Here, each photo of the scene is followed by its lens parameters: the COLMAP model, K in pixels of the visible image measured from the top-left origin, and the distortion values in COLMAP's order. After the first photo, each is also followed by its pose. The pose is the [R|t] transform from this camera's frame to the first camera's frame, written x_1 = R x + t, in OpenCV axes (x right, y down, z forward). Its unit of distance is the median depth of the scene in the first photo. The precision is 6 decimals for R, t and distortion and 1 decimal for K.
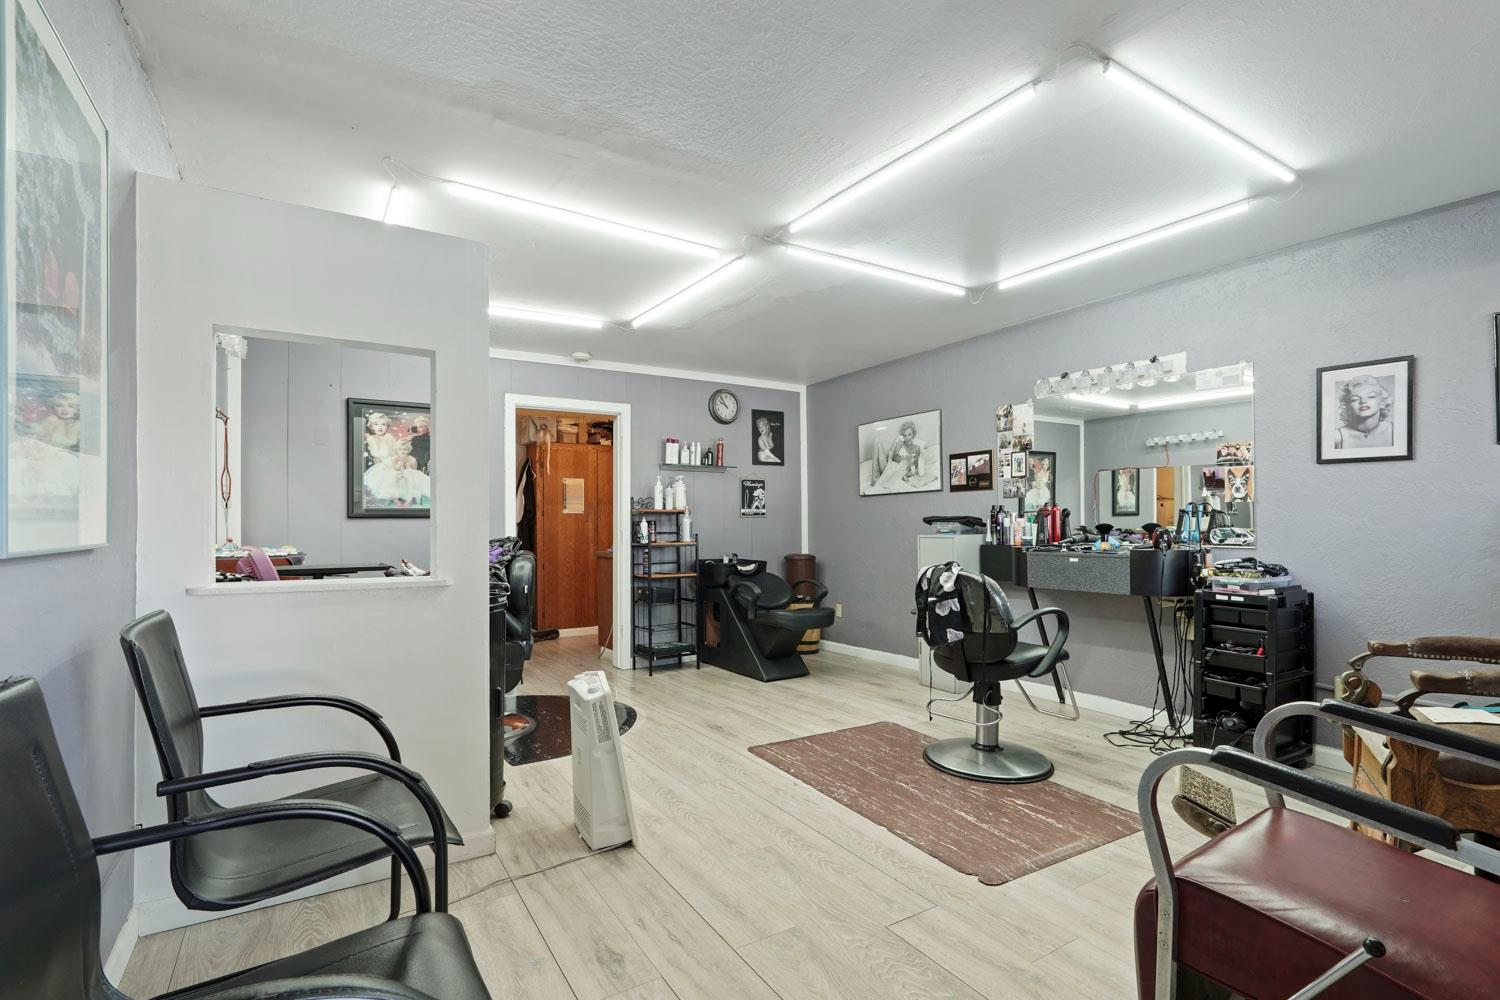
lens RADIAL K [[696.3, 0, 747.0], [0, 696.3, 521.2], [0, 0, 1]] dist [-0.000082, 0.000101]
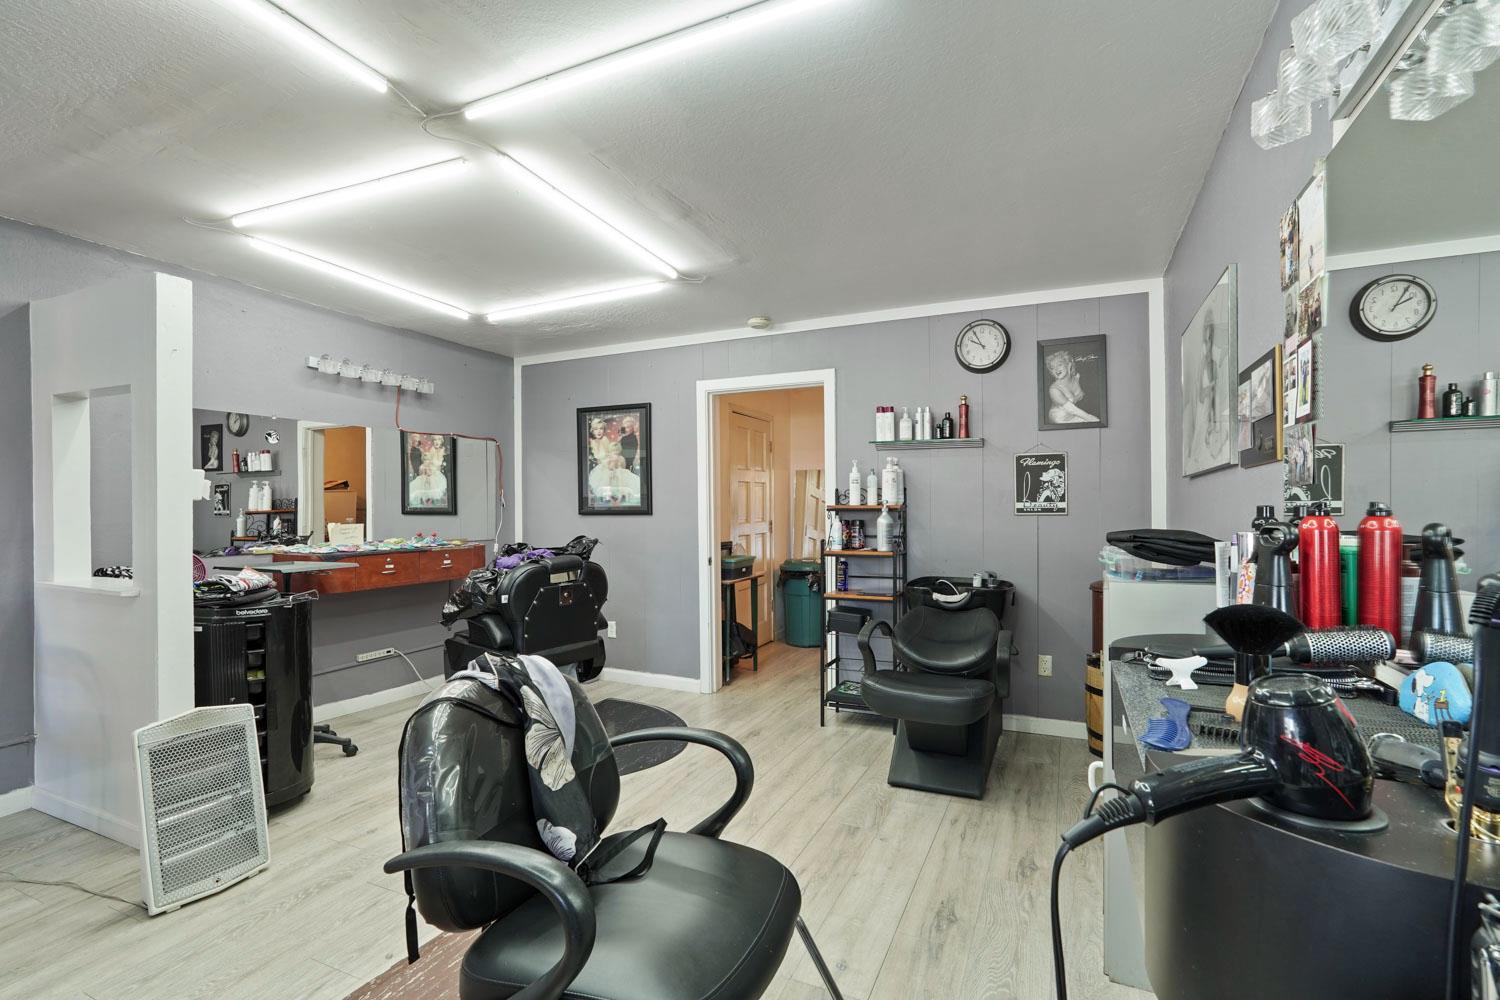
lens RADIAL K [[691.7, 0, 747.6], [0, 691.7, 508.0], [0, 0, 1]] dist [-0.000476, 0.000708]
pose [[0.559335, 0.007878, -0.828904, 0.484912], [0.003448, 0.999924, 0.011829, -0.026431], [0.828935, -0.009474, 0.559265, 0.571476]]
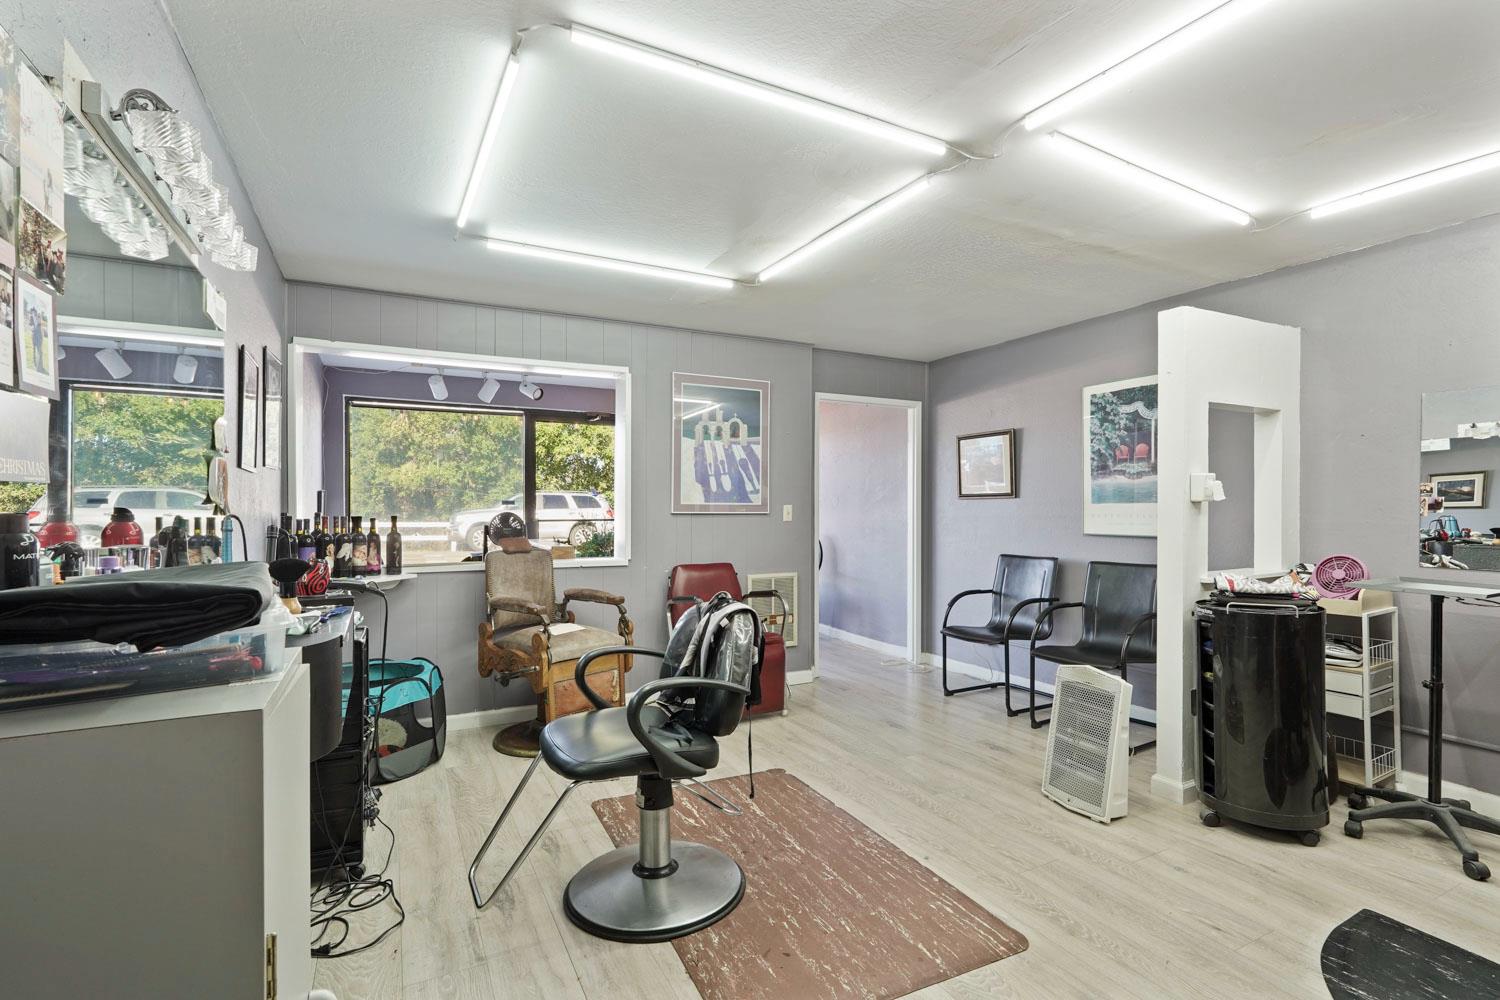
lens RADIAL K [[691.7, 0, 747.6], [0, 691.7, 508.0], [0, 0, 1]] dist [-0.000476, 0.000708]
pose [[-0.996467, 0.005263, 0.083817, 0.130874], [0.004864, 0.999976, -0.004962, -0.021383], [-0.083841, -0.004537, -0.996469, 1.142746]]
